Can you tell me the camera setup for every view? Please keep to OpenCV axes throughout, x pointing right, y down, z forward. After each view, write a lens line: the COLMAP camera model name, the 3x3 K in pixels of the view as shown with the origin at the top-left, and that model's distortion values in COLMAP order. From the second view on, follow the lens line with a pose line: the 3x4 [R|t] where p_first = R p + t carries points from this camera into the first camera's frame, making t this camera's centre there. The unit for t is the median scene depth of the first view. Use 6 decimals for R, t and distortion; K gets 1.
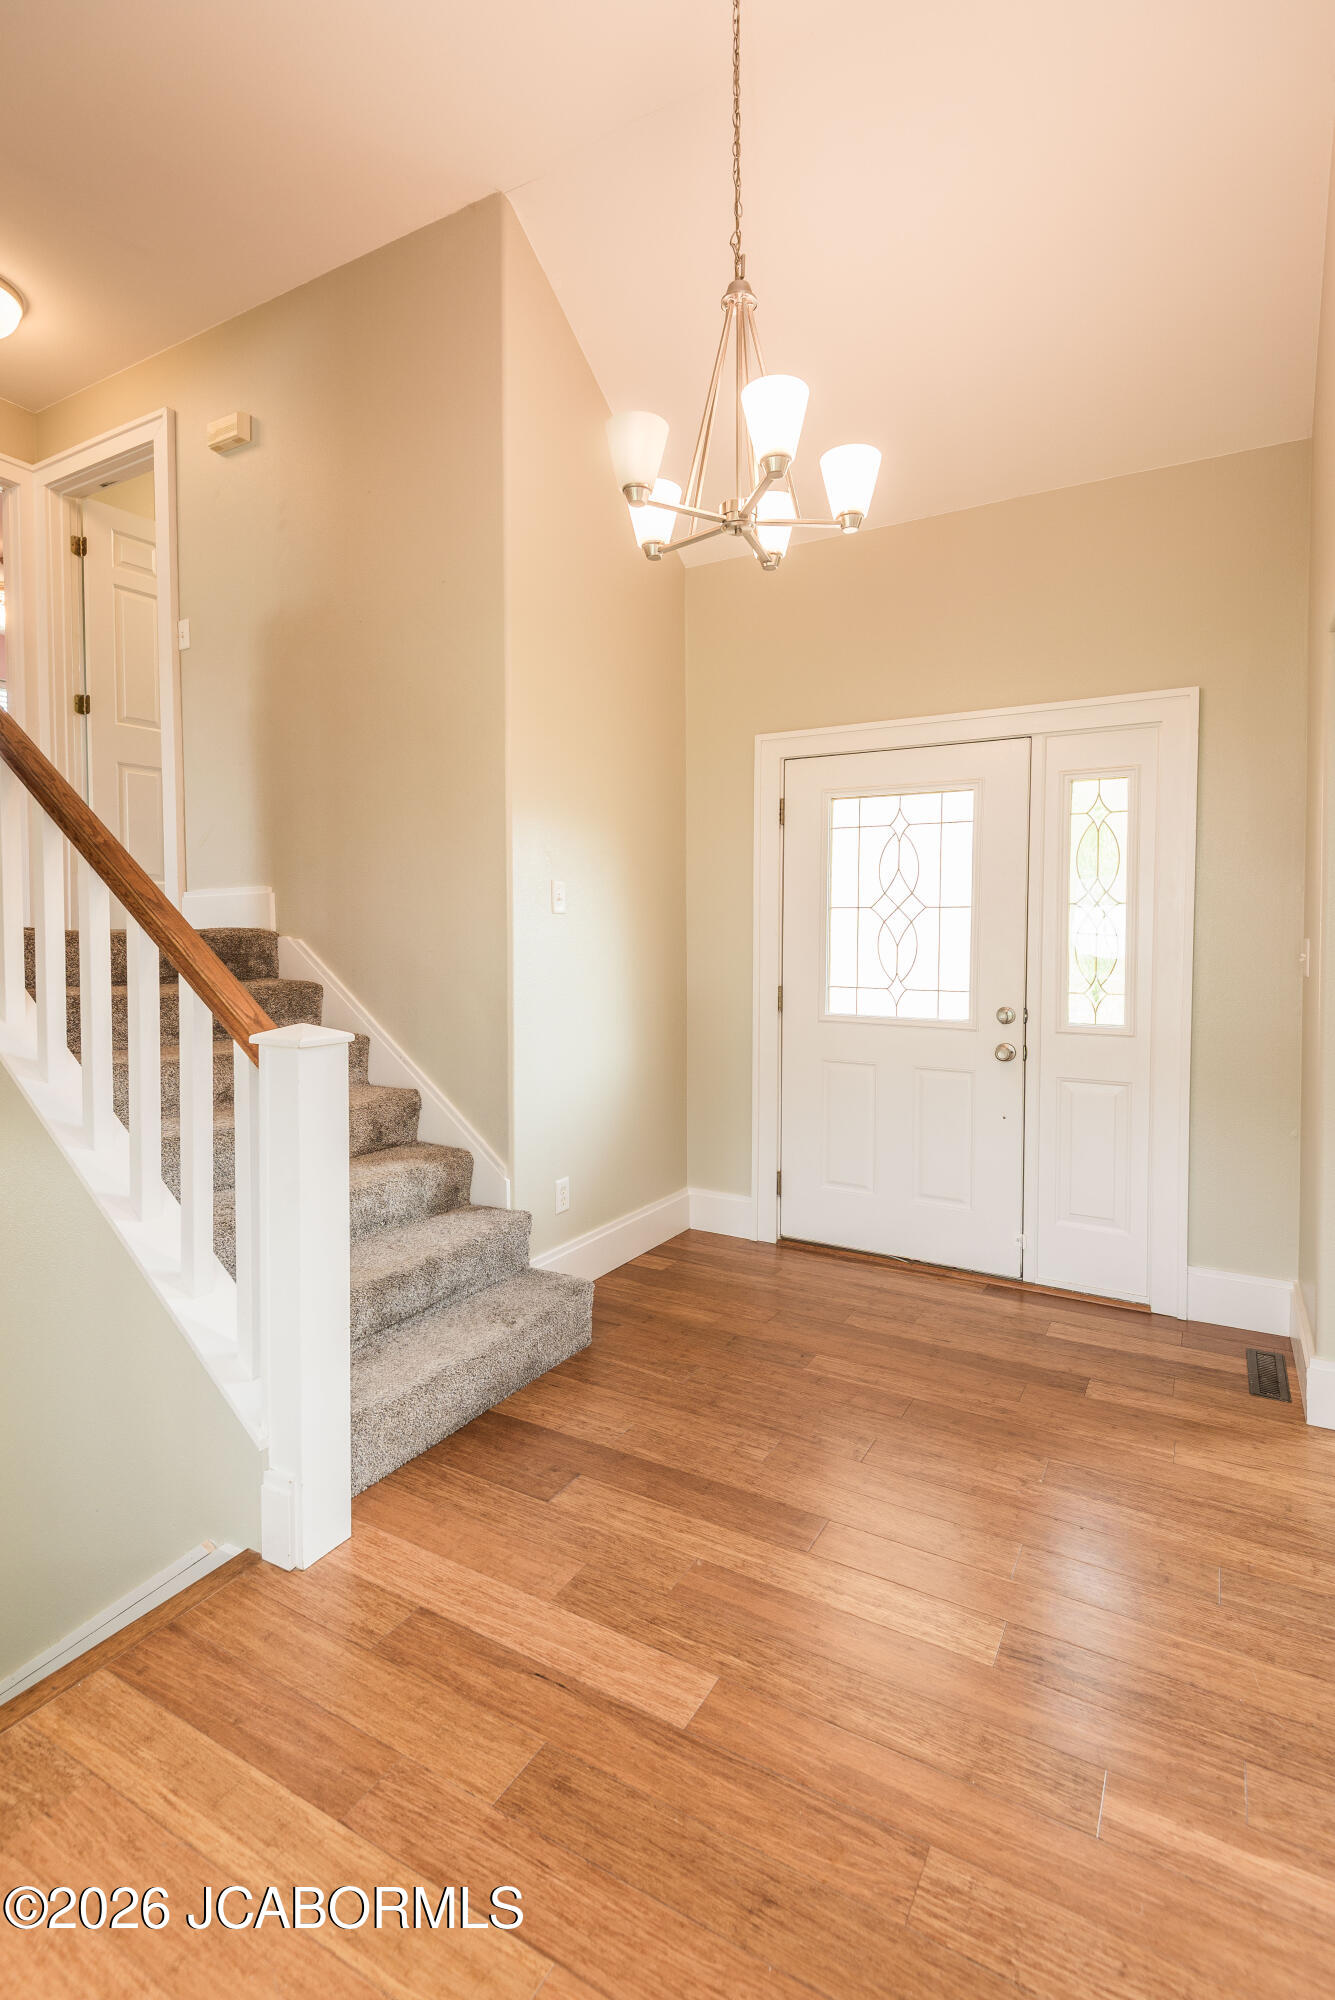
lens RADIAL K [[887.8, 0, 761.9], [0, 887.8, 950.2], [0, 0, 1]] dist [0.012818, -0.006802]
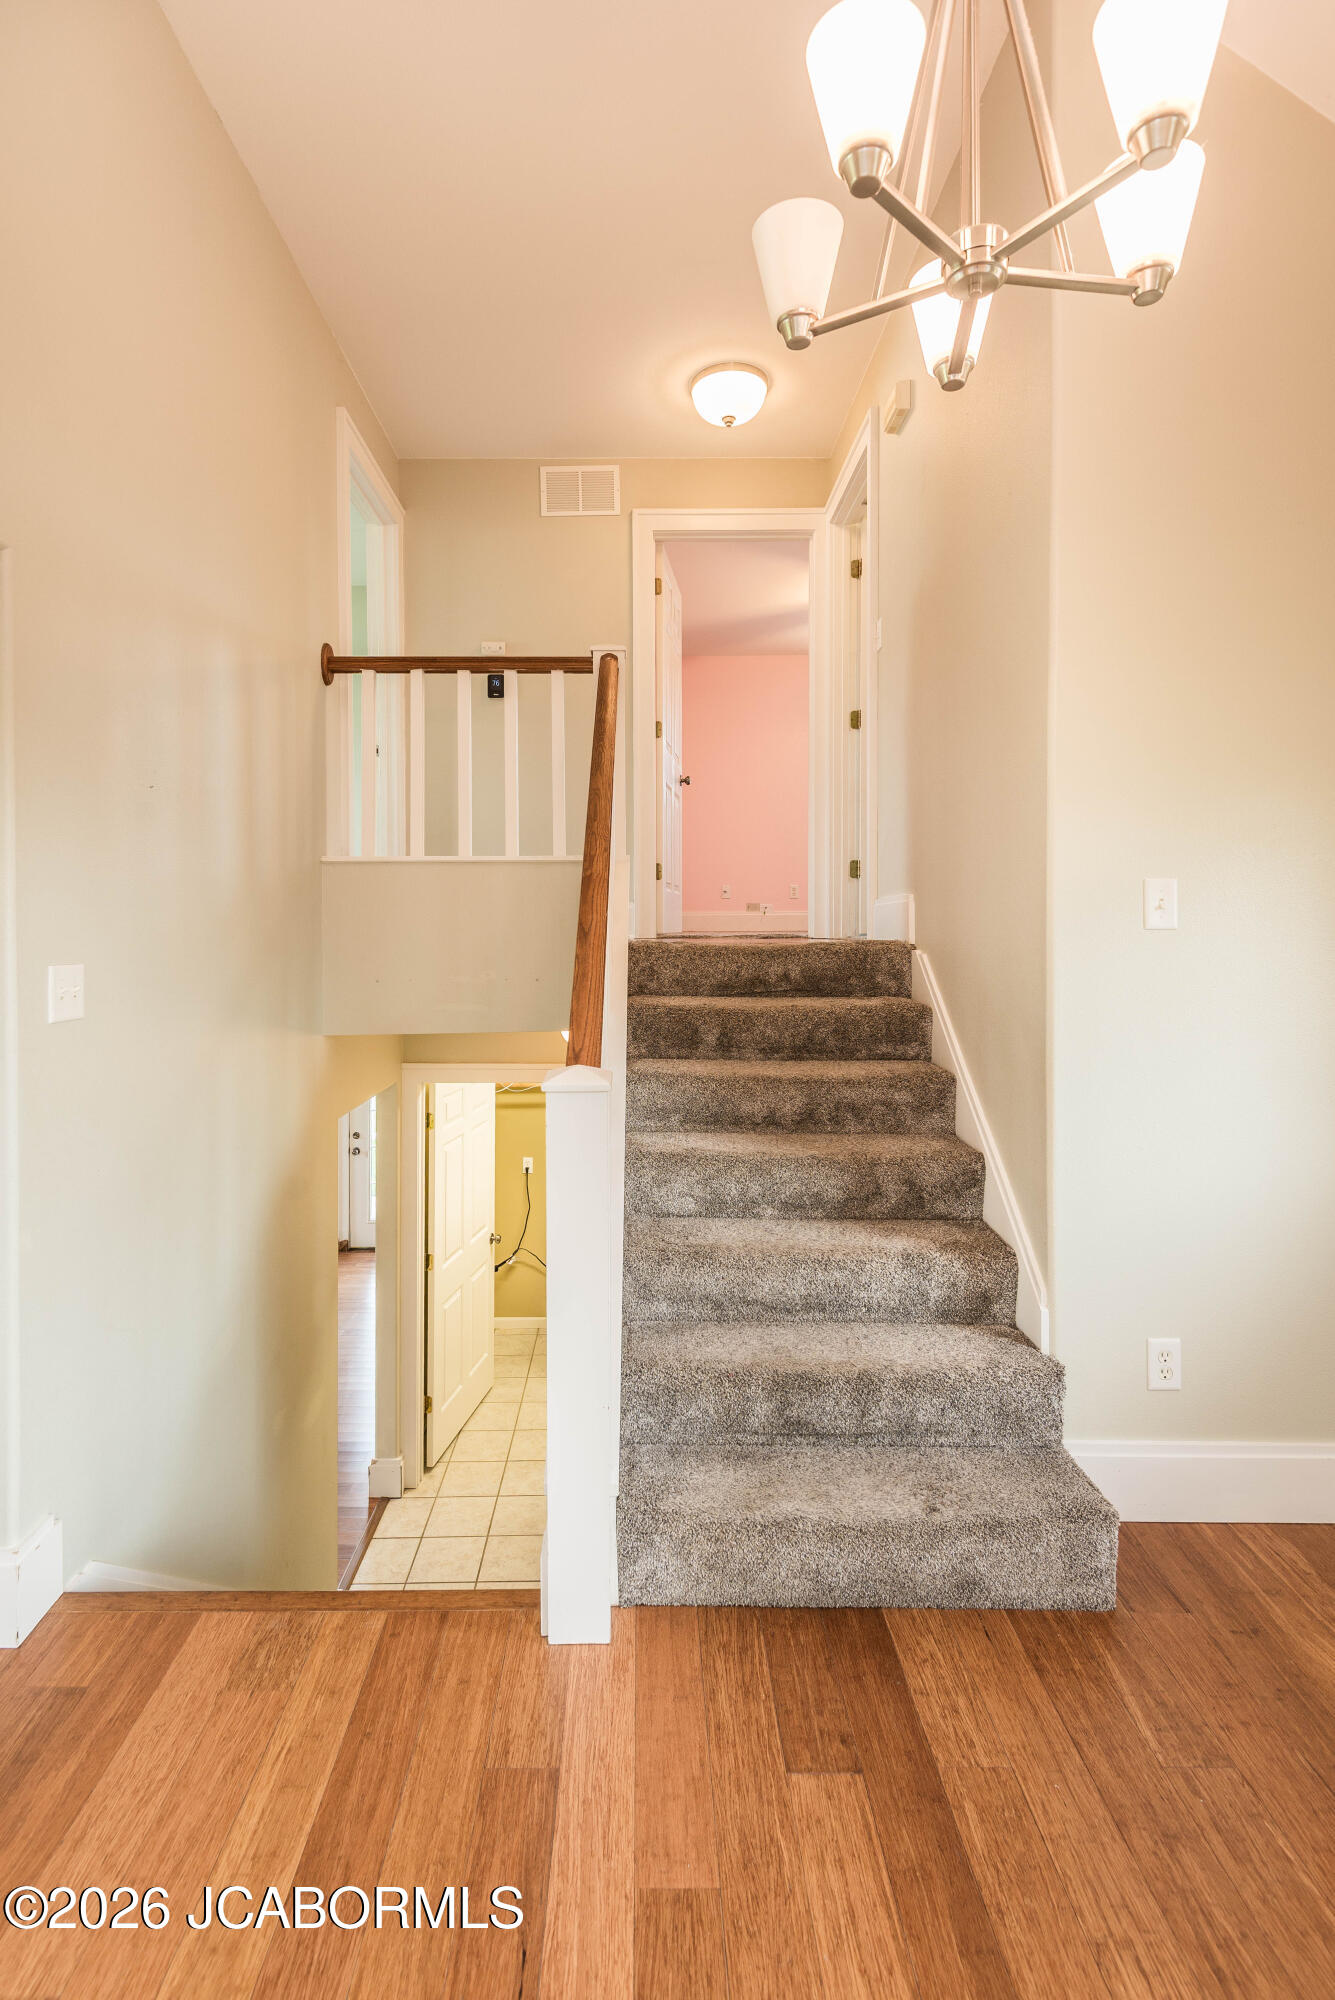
lens RADIAL K [[1048.5, 0, 664.8], [0, 1048.5, 919.7], [0, 0, 1]] dist [0.016871, -0.008575]
pose [[0.465918, 0.001723, -0.884826, 0.413083], [-0.022870, 0.999687, -0.010096, -0.045310], [0.884532, 0.024940, 0.465812, 0.454109]]
